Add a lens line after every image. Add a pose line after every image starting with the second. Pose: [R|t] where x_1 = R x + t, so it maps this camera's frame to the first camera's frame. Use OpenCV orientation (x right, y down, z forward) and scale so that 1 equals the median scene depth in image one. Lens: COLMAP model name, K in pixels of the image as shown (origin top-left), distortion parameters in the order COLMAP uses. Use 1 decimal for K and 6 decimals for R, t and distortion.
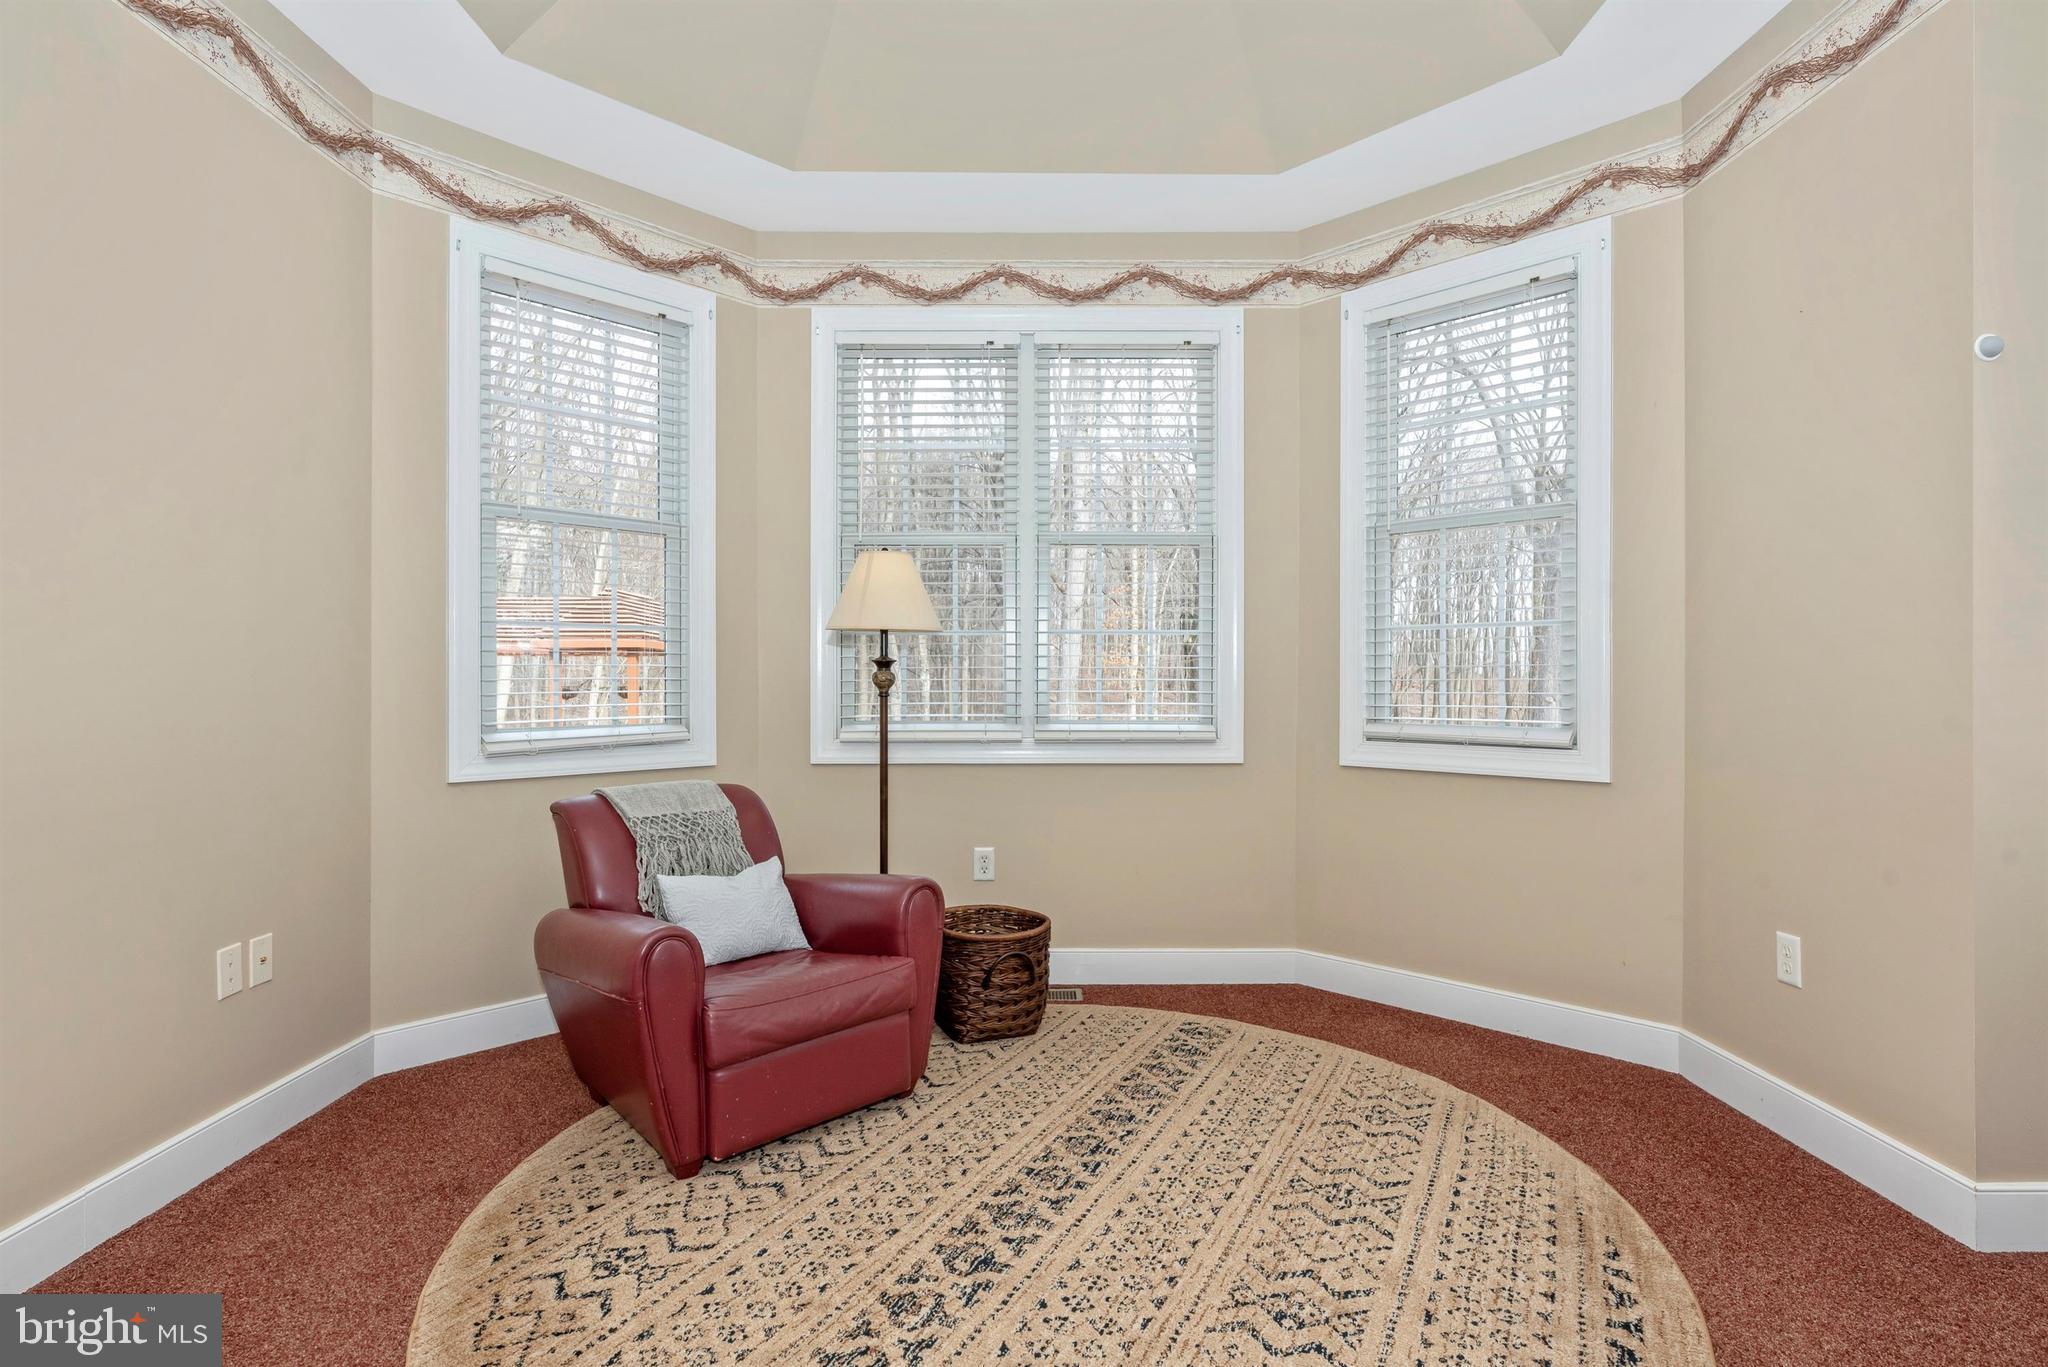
lens RADIAL K [[1001.1, 0, 1026.4], [0, 1001.1, 698.7], [0, 0, 1]] dist [-0.005939, 0.000127]
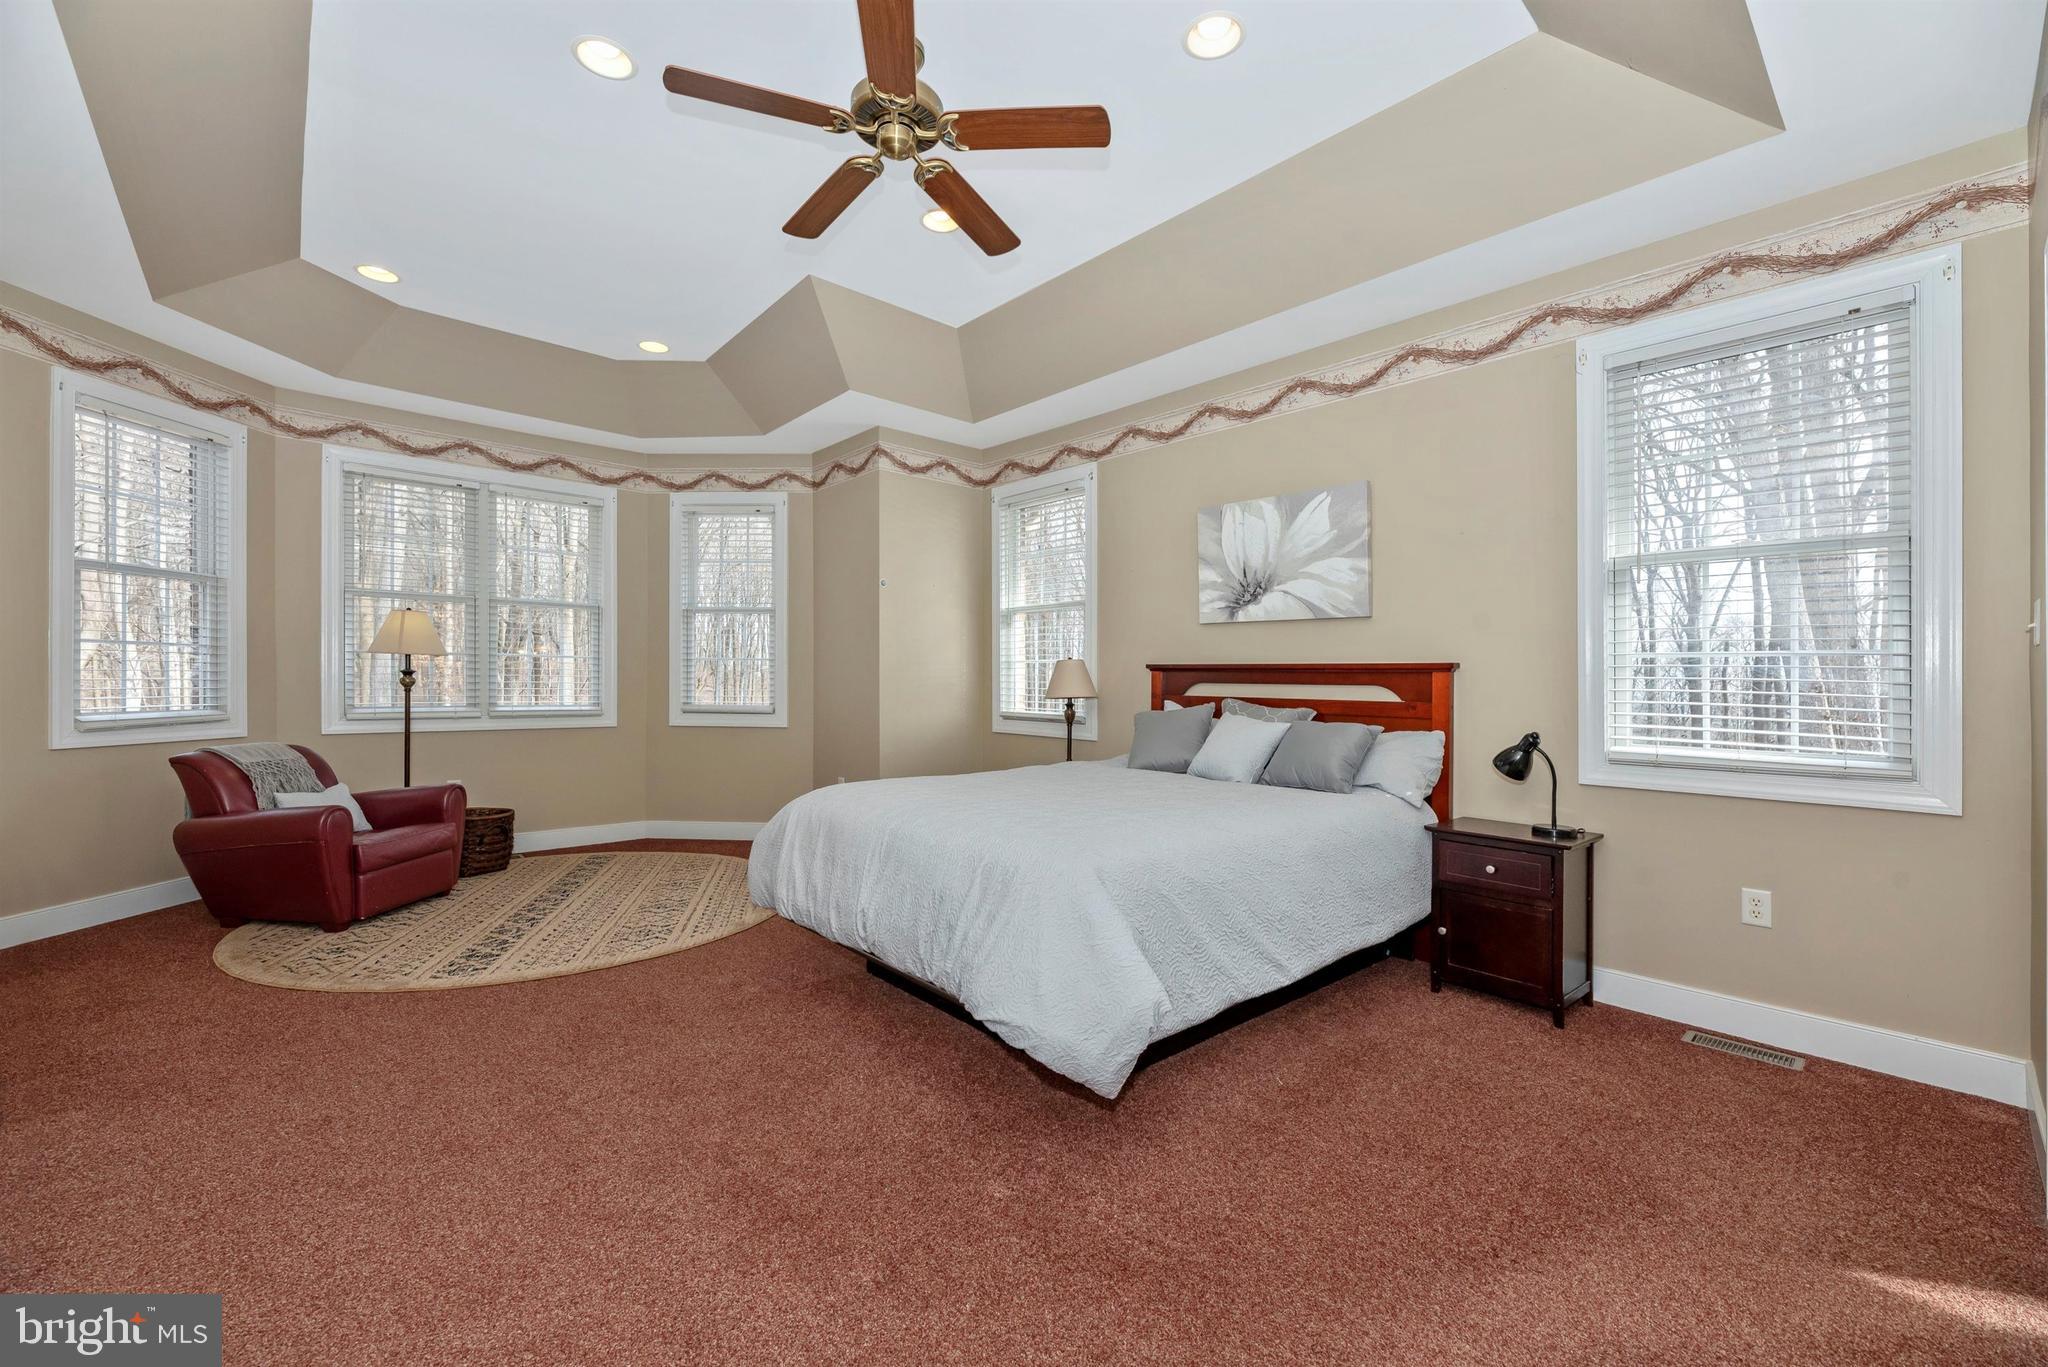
lens RADIAL K [[846.4, 0, 1028.5], [0, 846.4, 693.9], [0, 0, 1]] dist [0.001519, -0.000705]
pose [[0.744946, -0.001381, 0.667124, -0.324616], [0.001247, 0.999999, 0.000679, 0.003118], [-0.667124, 0.000326, 0.744947, -0.858012]]
